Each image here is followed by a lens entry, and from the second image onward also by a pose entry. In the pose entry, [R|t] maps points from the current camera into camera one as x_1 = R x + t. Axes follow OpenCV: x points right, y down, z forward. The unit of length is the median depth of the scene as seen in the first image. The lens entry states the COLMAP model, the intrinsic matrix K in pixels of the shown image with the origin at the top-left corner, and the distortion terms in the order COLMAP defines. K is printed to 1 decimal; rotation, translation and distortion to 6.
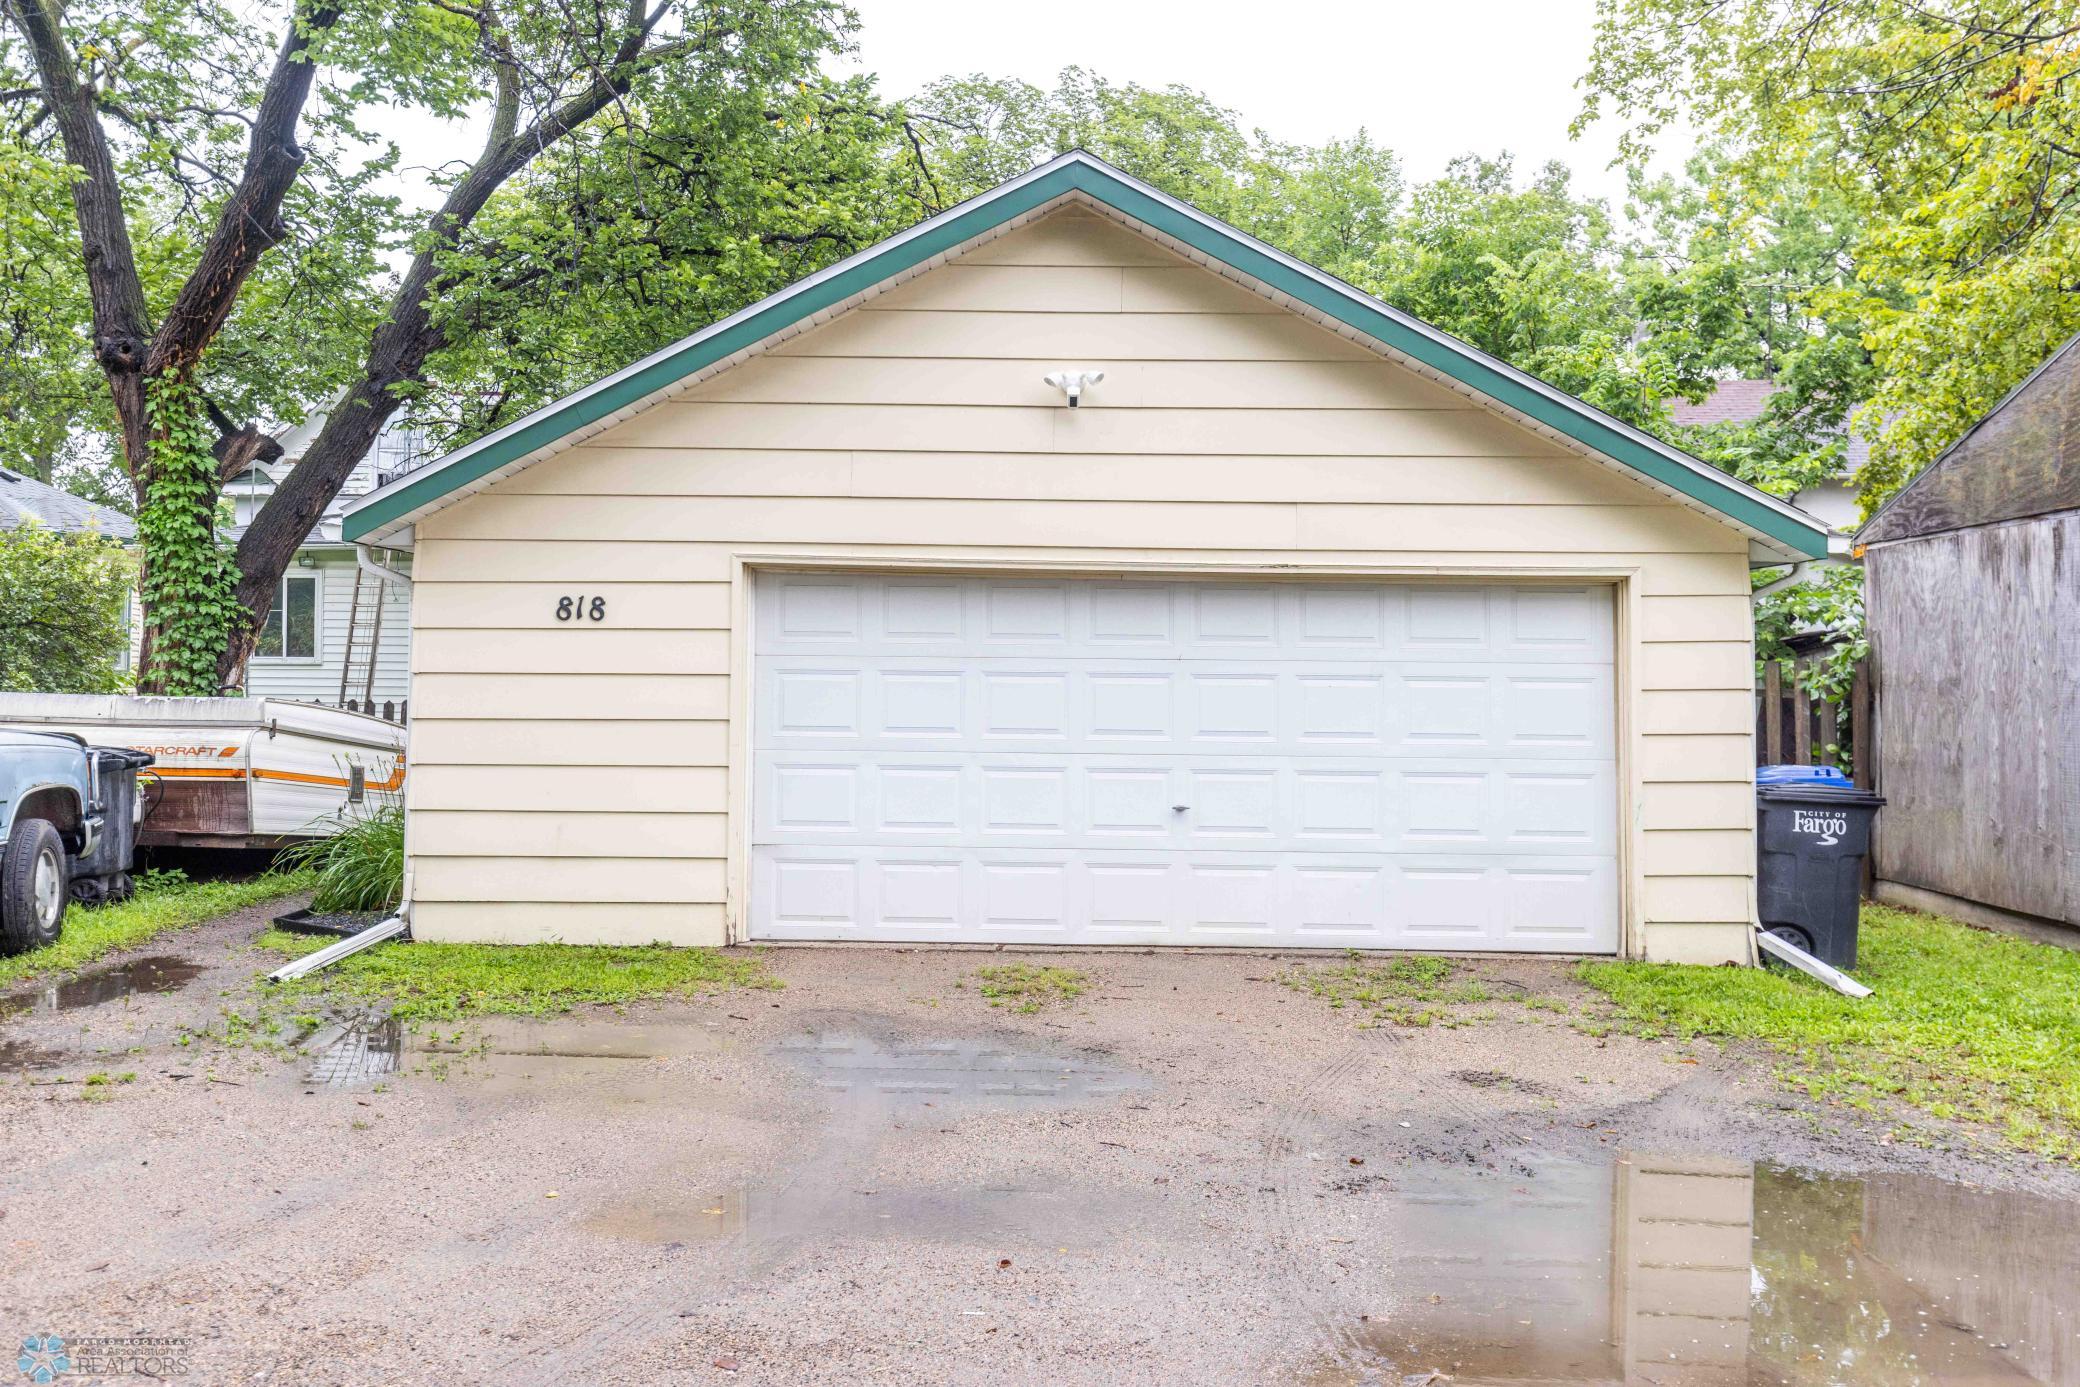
lens RADIAL K [[1938.8, 0, 1039.9], [0, 1938.8, 602.7], [0, 0, 1]] dist [0.000234, 0.001606]
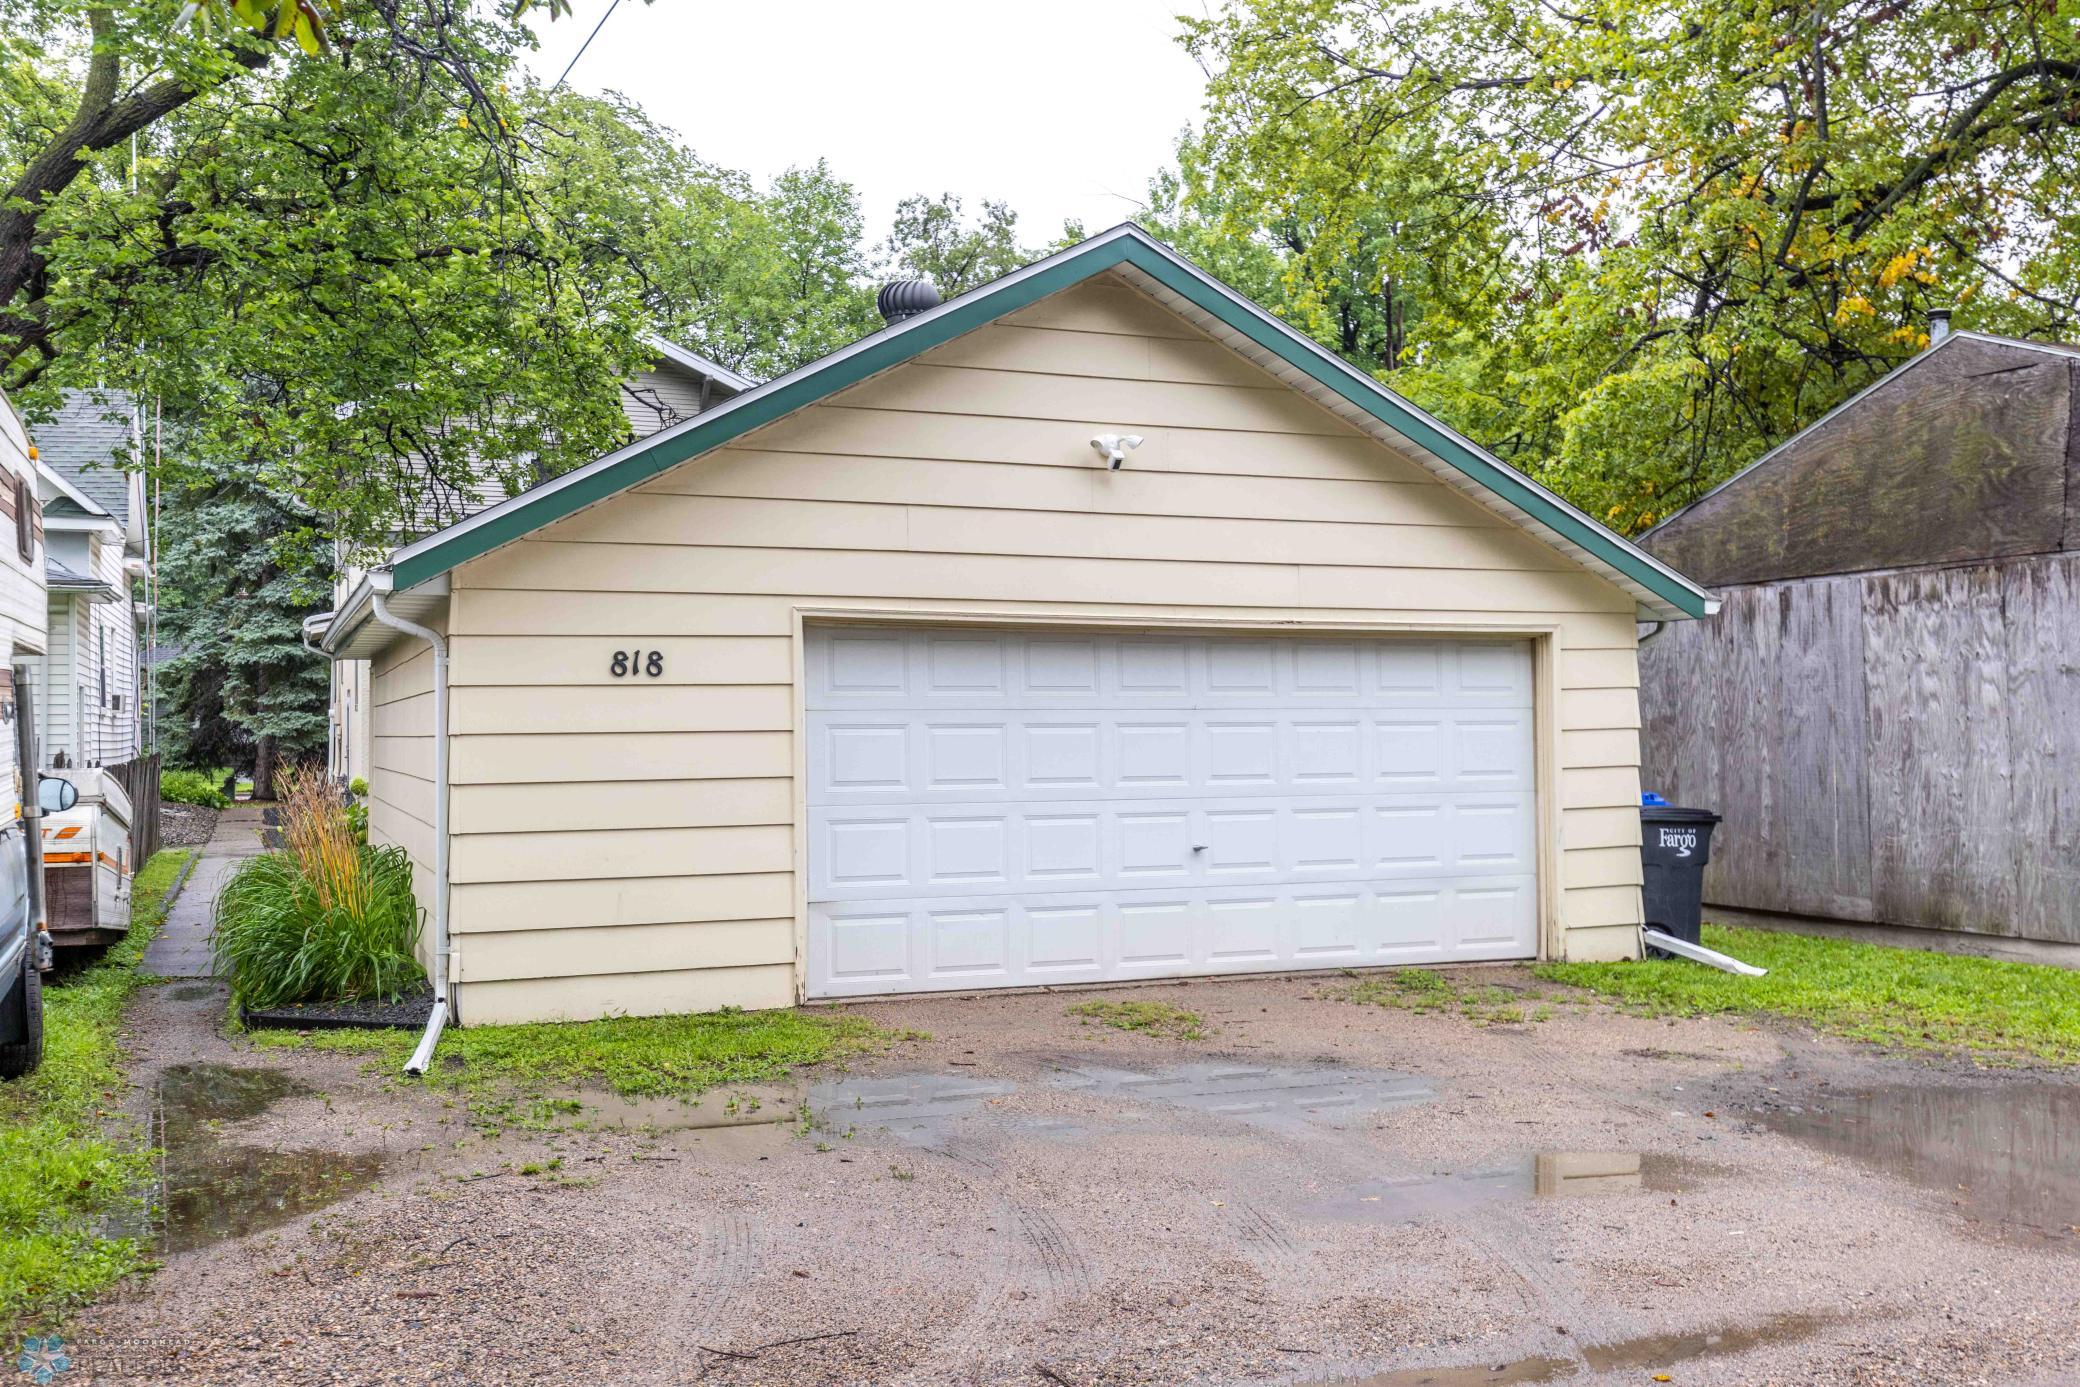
lens RADIAL K [[2106.3, 0, 1040.0], [0, 2106.3, 693.5], [0, 0, 1]] dist [0.002078, 0.004538]
pose [[0.909123, -0.009915, 0.416410, -0.488395], [0.000228, 0.999728, 0.023308, -0.006468], [-0.416528, -0.021095, 0.908878, -0.019503]]
